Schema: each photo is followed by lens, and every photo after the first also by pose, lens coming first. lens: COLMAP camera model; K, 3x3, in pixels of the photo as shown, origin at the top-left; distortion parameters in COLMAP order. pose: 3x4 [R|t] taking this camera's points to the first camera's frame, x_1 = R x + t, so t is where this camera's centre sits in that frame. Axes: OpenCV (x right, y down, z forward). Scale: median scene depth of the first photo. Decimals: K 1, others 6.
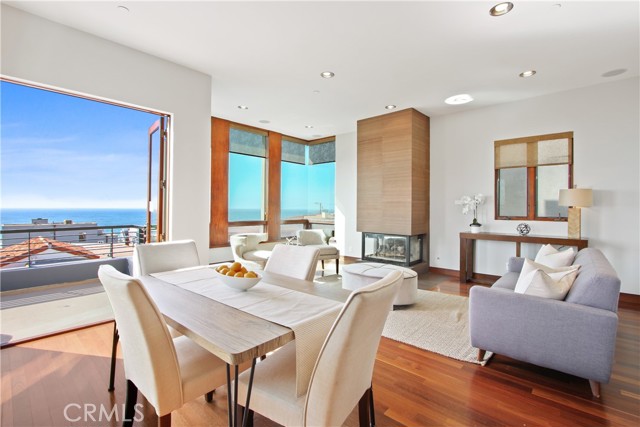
lens RADIAL K [[295.8, 0, 319.7], [0, 295.8, 210.8], [0, 0, 1]] dist [-0.000376, 0.000201]
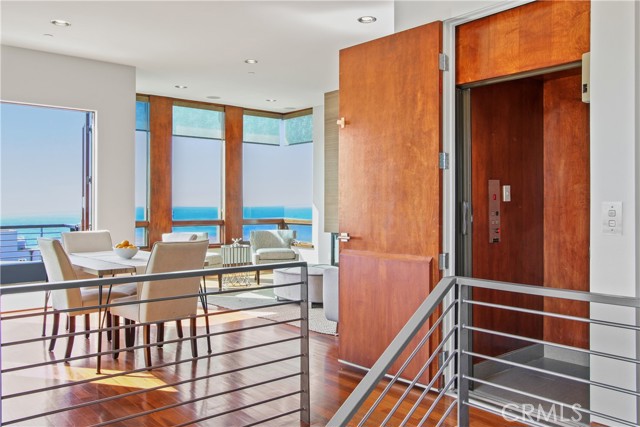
lens RADIAL K [[538.2, 0, 319.8], [0, 538.2, 211.9], [0, 0, 1]] dist [0.002065, -0.003216]
pose [[0.991589, -0.005679, -0.129306, 0.268990], [0.005962, 0.999981, 0.001798, 0.010891], [0.129293, -0.002554, 0.991603, -0.395342]]
